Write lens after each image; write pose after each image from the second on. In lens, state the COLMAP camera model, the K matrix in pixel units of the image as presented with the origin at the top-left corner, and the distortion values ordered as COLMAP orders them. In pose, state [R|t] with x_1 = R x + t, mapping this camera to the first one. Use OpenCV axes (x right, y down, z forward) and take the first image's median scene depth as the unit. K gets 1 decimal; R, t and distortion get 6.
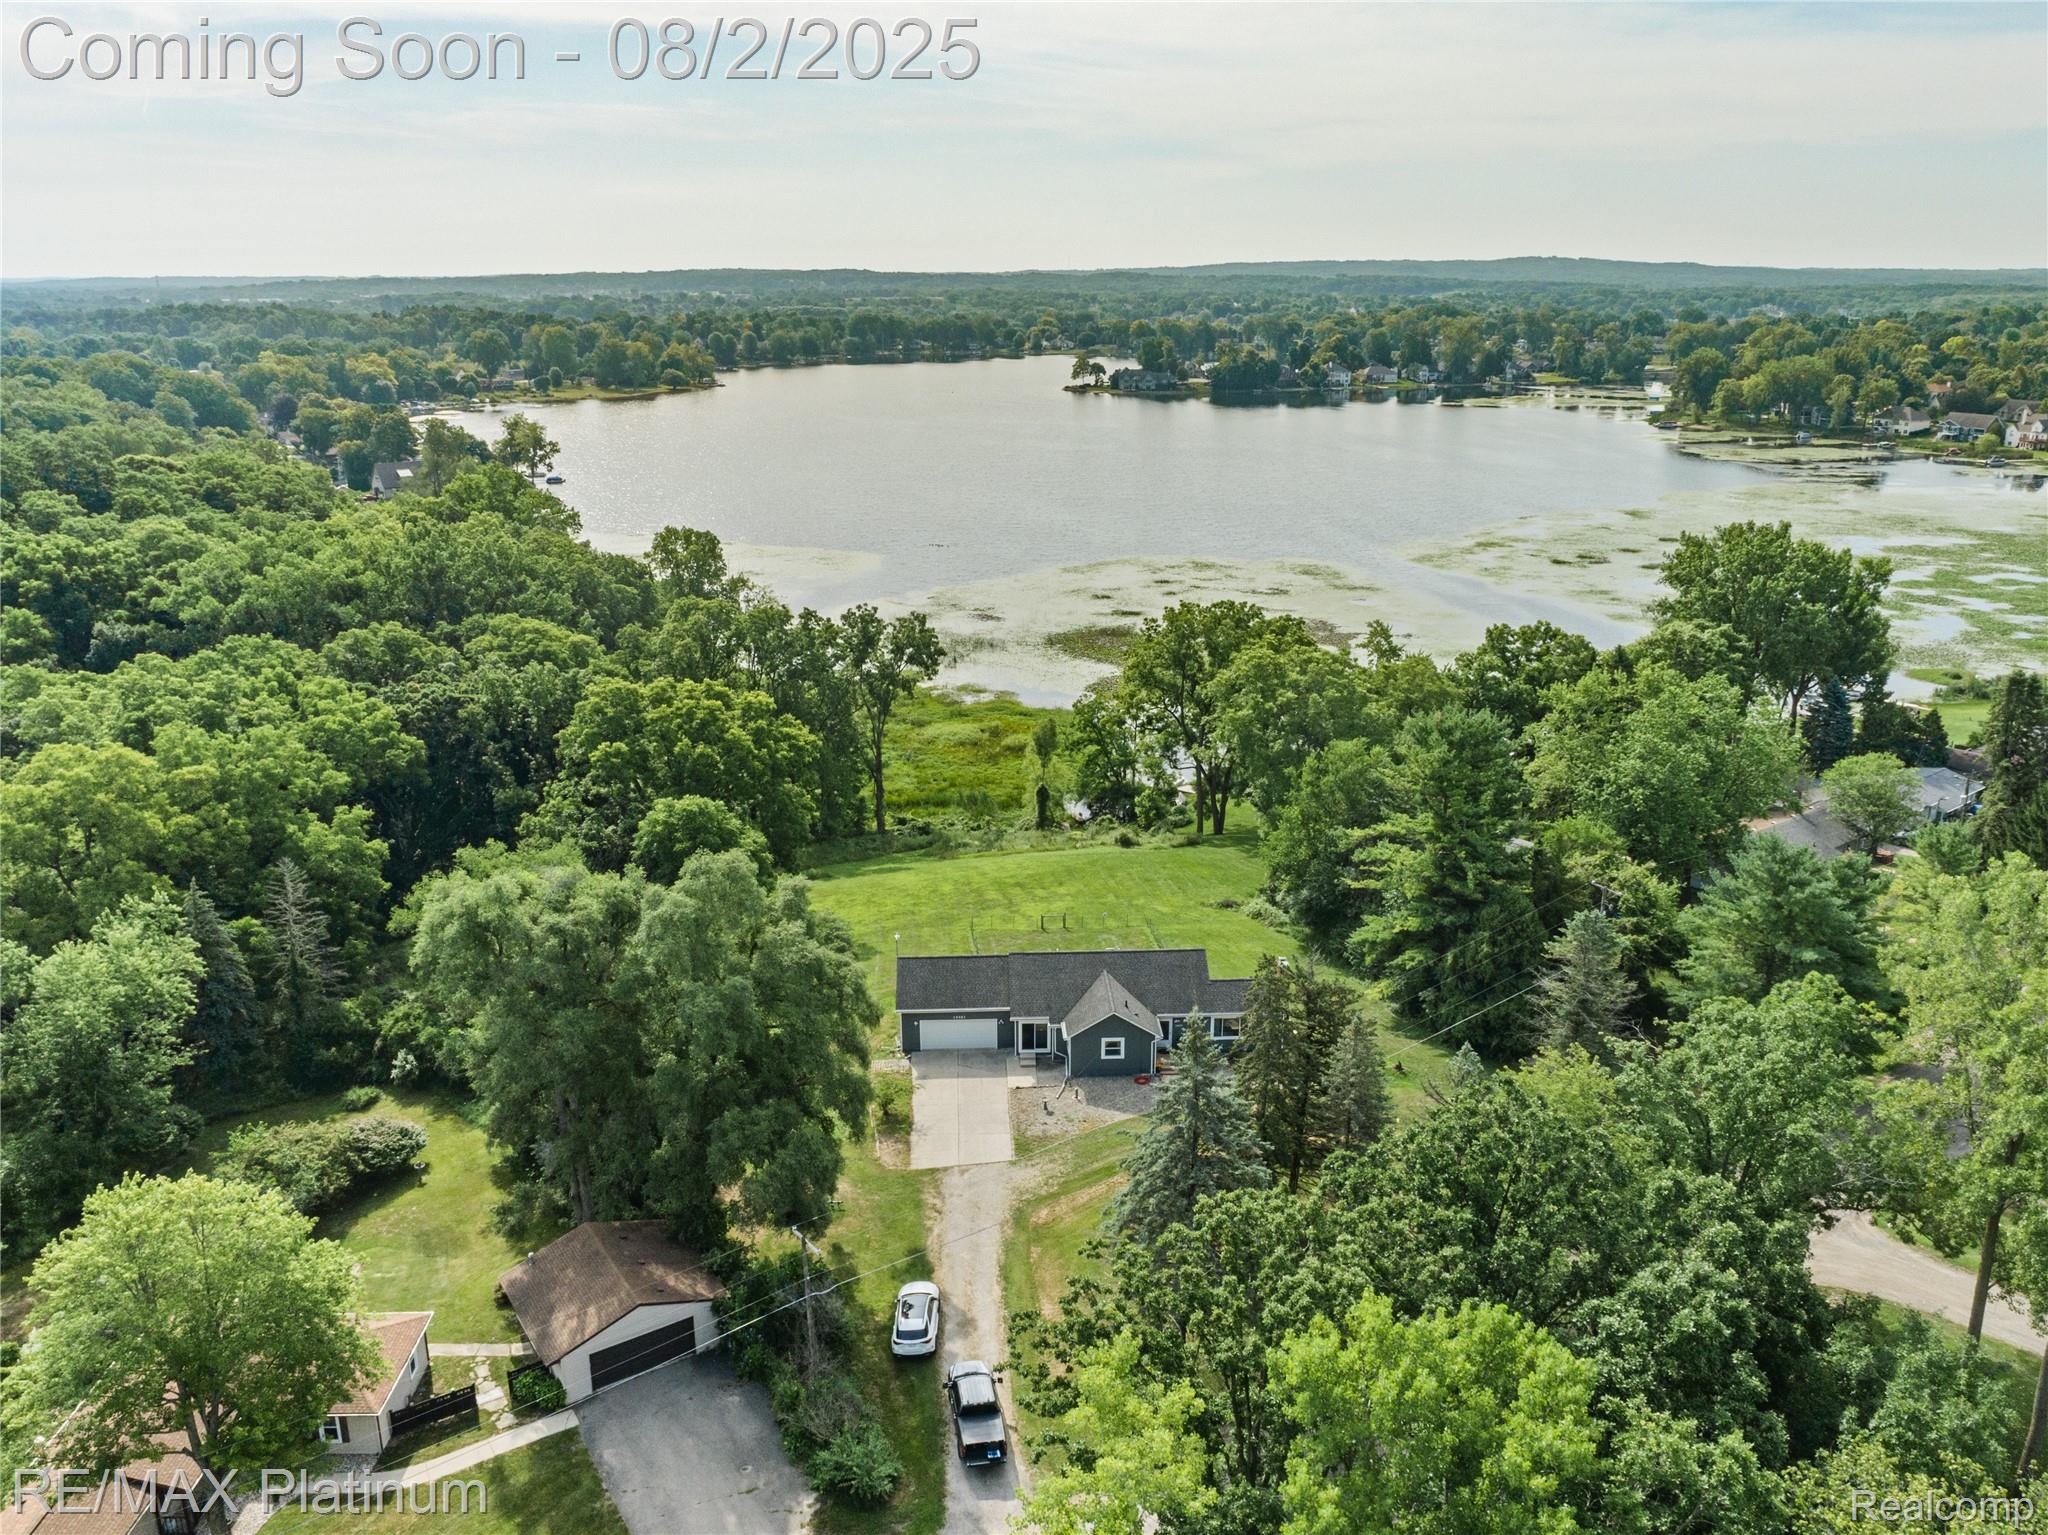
lens RADIAL K [[1579.8, 0, 1024.0], [0, 1579.8, 767.5], [0, 0, 1]] dist [-0.015045, 0.000925]
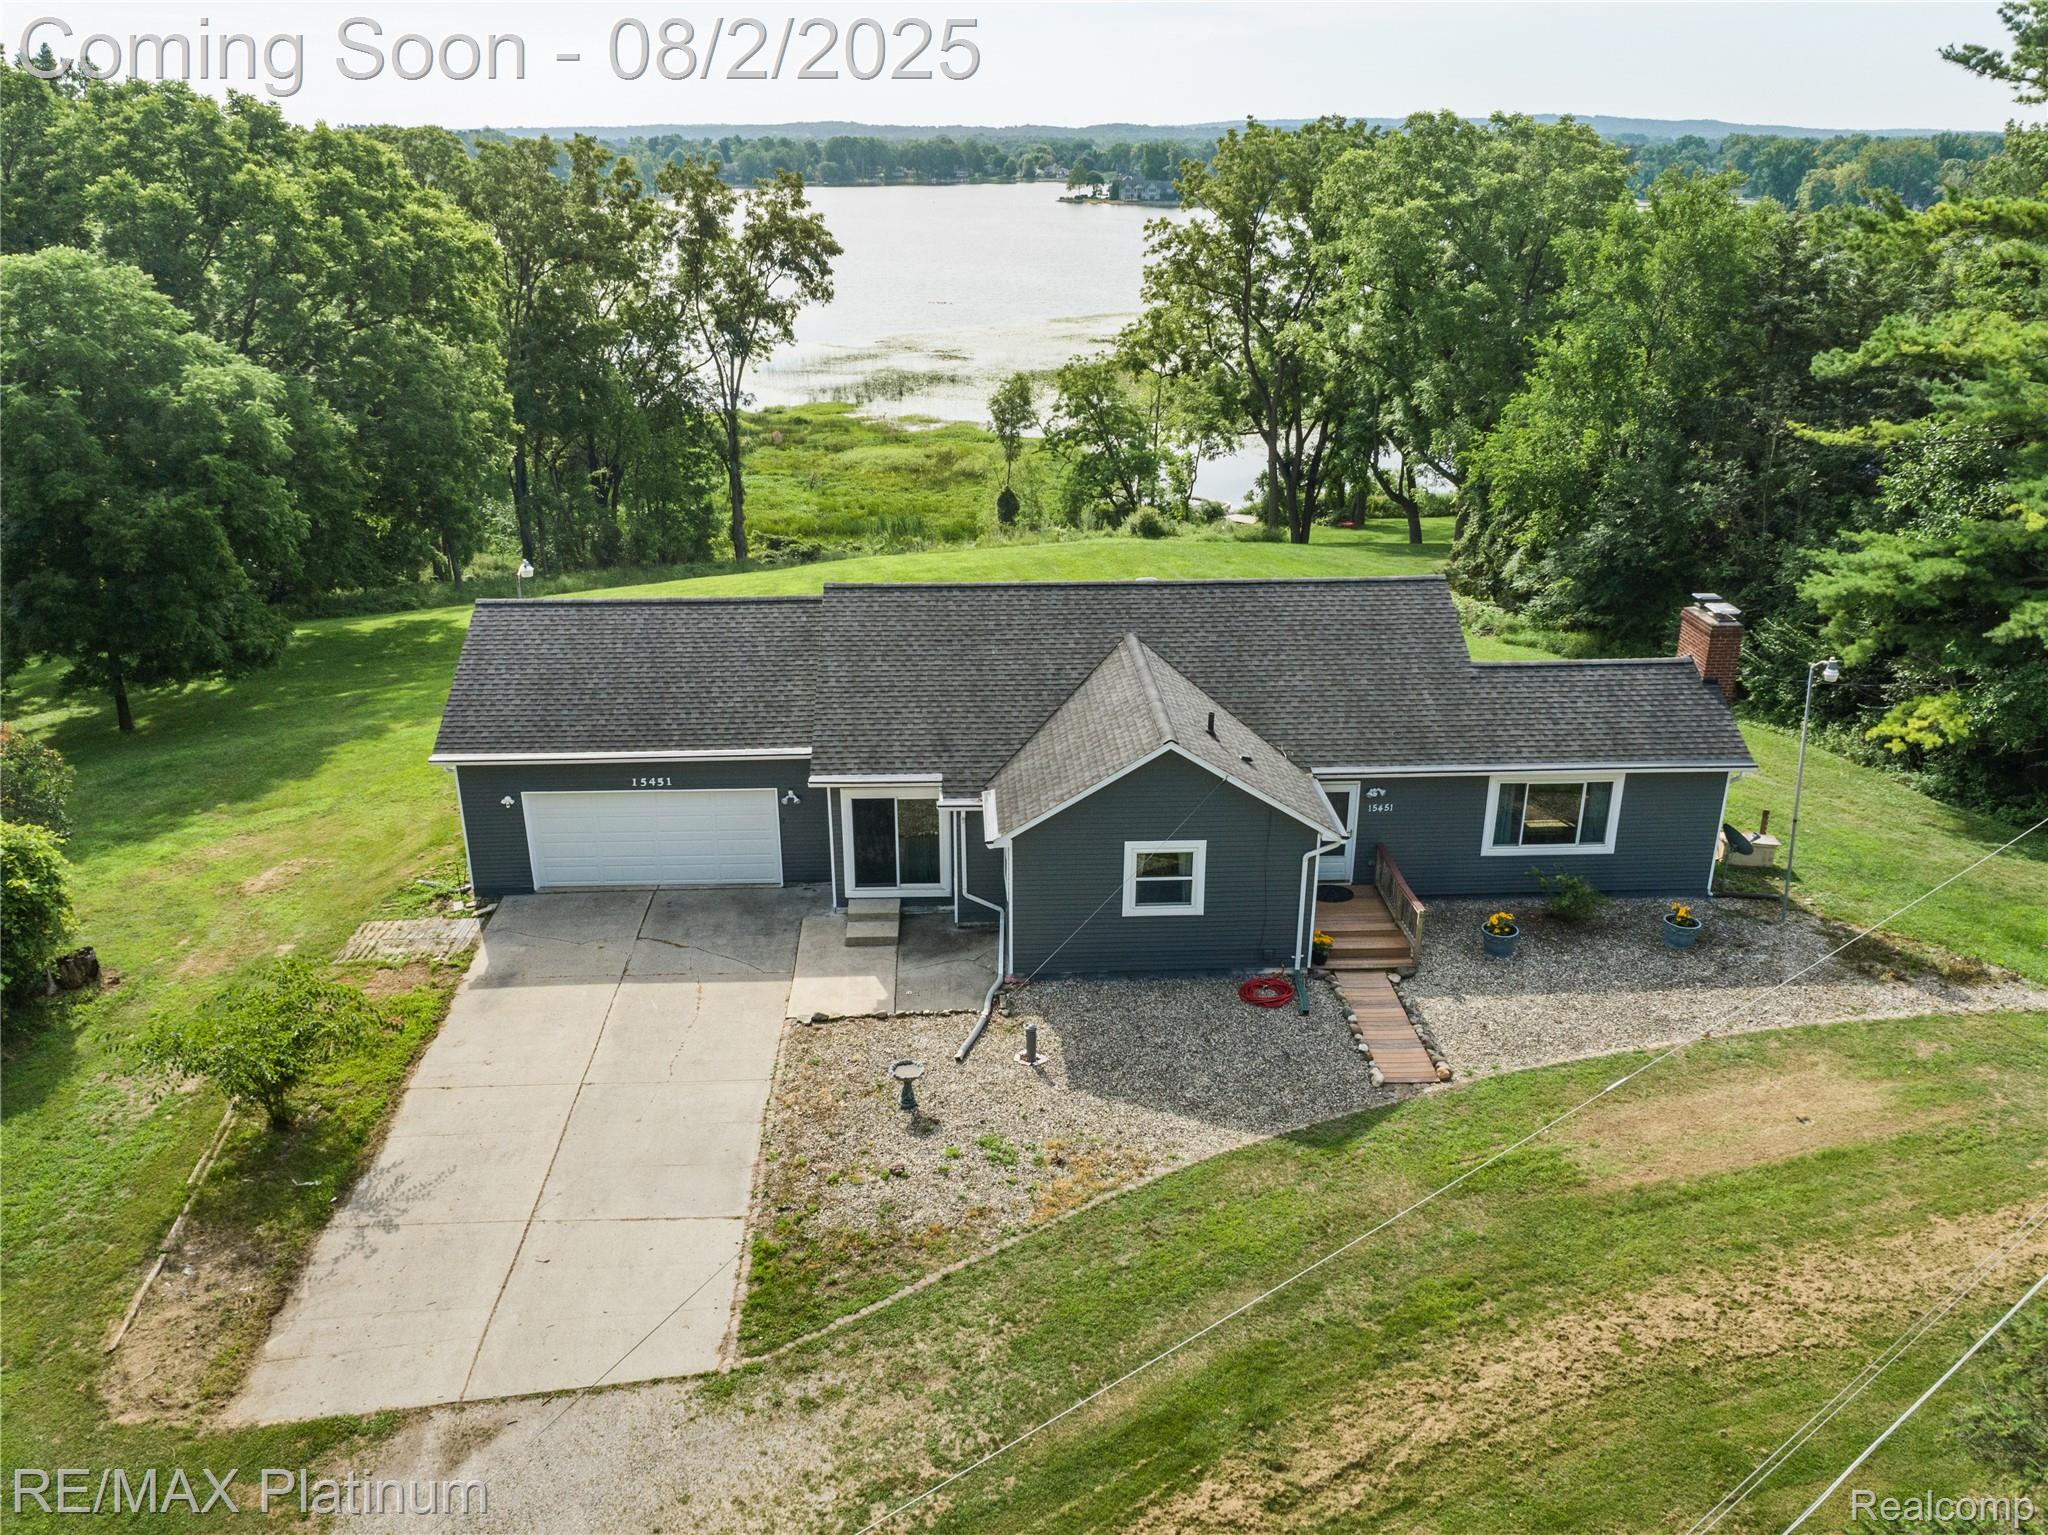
lens RADIAL K [[1548.1, 0, 1028.9], [0, 1548.1, 791.7], [0, 0, 1]] dist [-0.016638, 0.007018]
pose [[0.999981, 0.001572, 0.005996, 0.029445], [-0.002100, 0.996017, 0.089134, 0.132741], [-0.005832, -0.089145, 0.996002, 0.700133]]
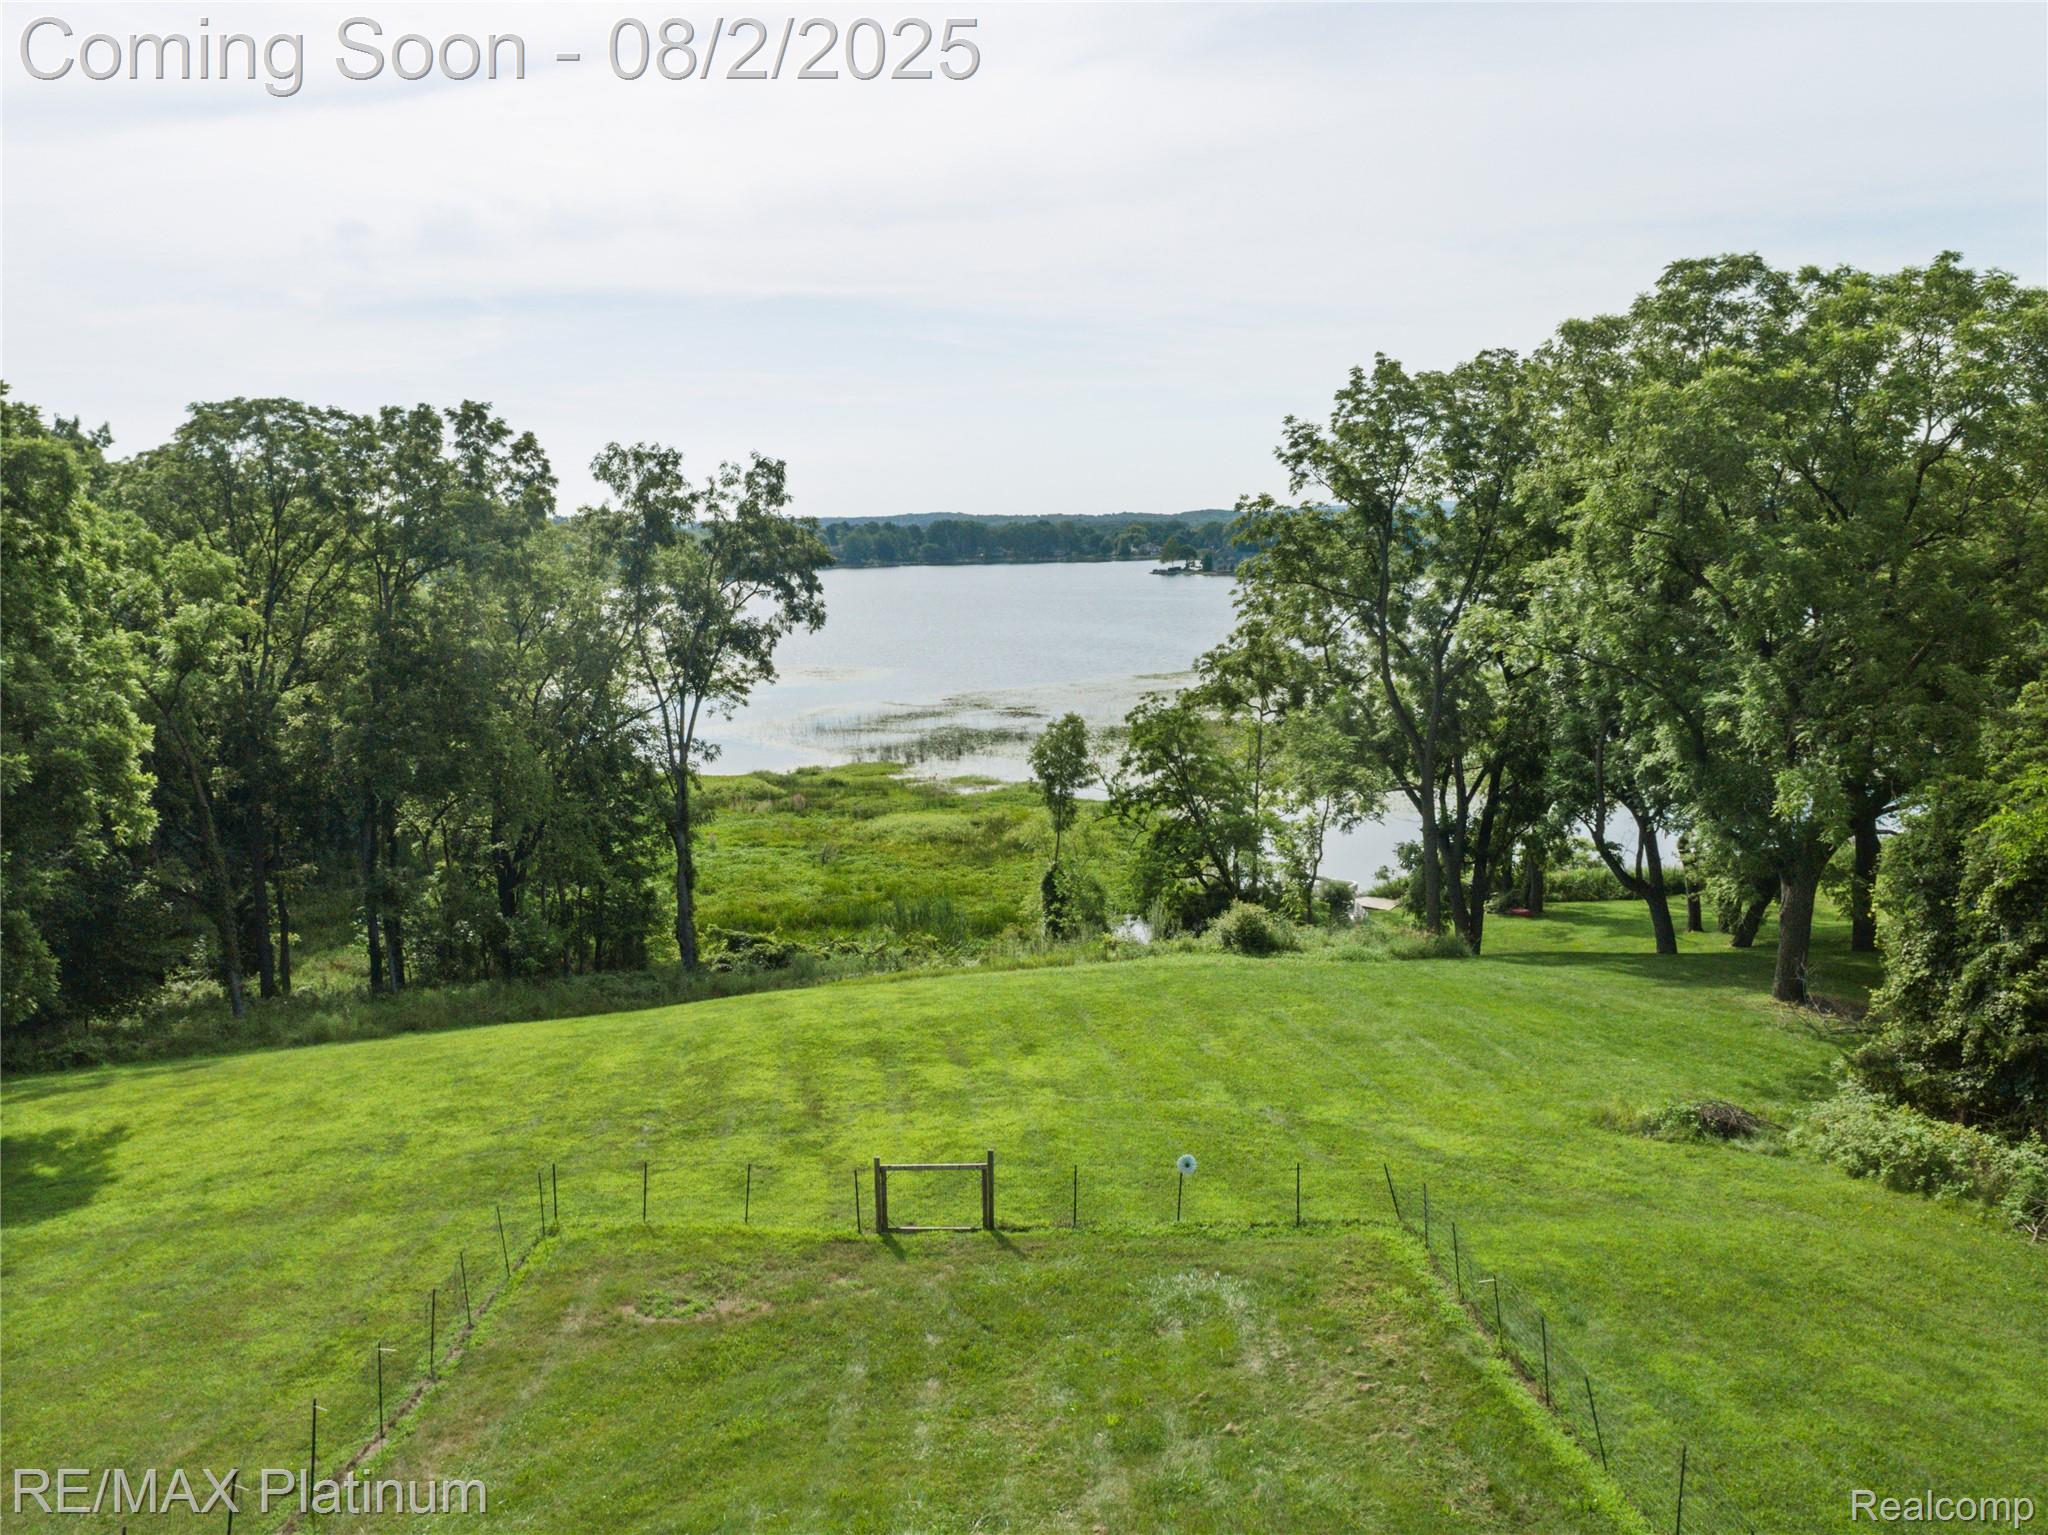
lens RADIAL K [[1548.1, 0, 1028.9], [0, 1548.1, 791.7], [0, 0, 1]] dist [-0.016638, 0.007018]
pose [[0.998228, -0.004001, -0.059365, 0.053982], [-0.004501, 0.989800, -0.142392, 0.093327], [0.059329, 0.142406, 0.988029, 1.001601]]
